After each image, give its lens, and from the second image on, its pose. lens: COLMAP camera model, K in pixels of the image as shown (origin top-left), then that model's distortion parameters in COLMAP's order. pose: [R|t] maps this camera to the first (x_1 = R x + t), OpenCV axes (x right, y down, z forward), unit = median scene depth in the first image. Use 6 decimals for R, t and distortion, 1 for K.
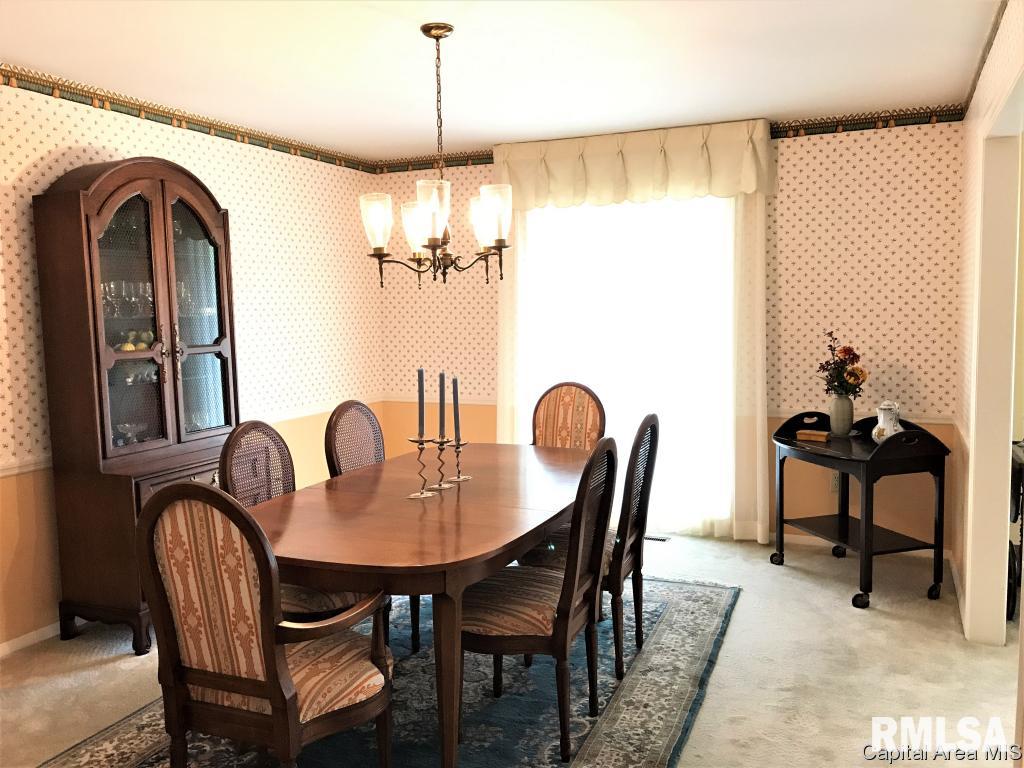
lens RADIAL K [[847.8, 0, 508.3], [0, 847.8, 378.3], [0, 0, 1]] dist [0.004420, 0.000629]
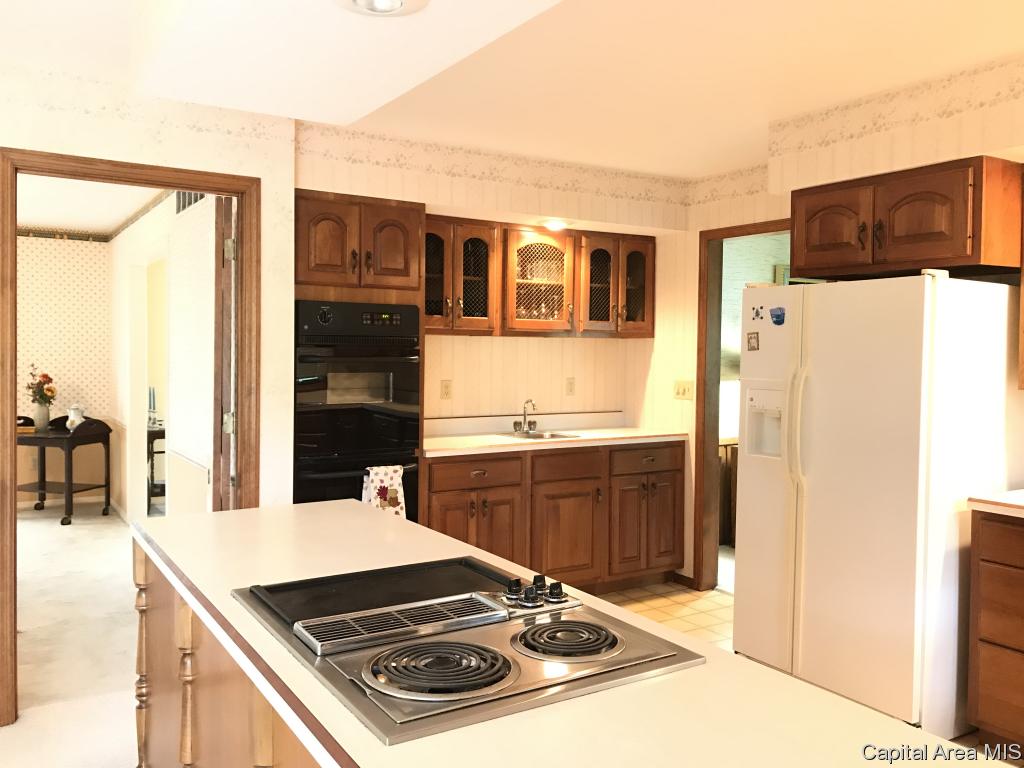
lens RADIAL K [[847.8, 0, 508.2], [0, 847.8, 378.0], [0, 0, 1]] dist [0.004420, 0.000629]
pose [[0.554062, -0.005521, 0.832457, -0.445809], [0.048697, 0.998481, -0.025789, 0.054794], [-0.831050, 0.054826, 0.553489, -0.608598]]
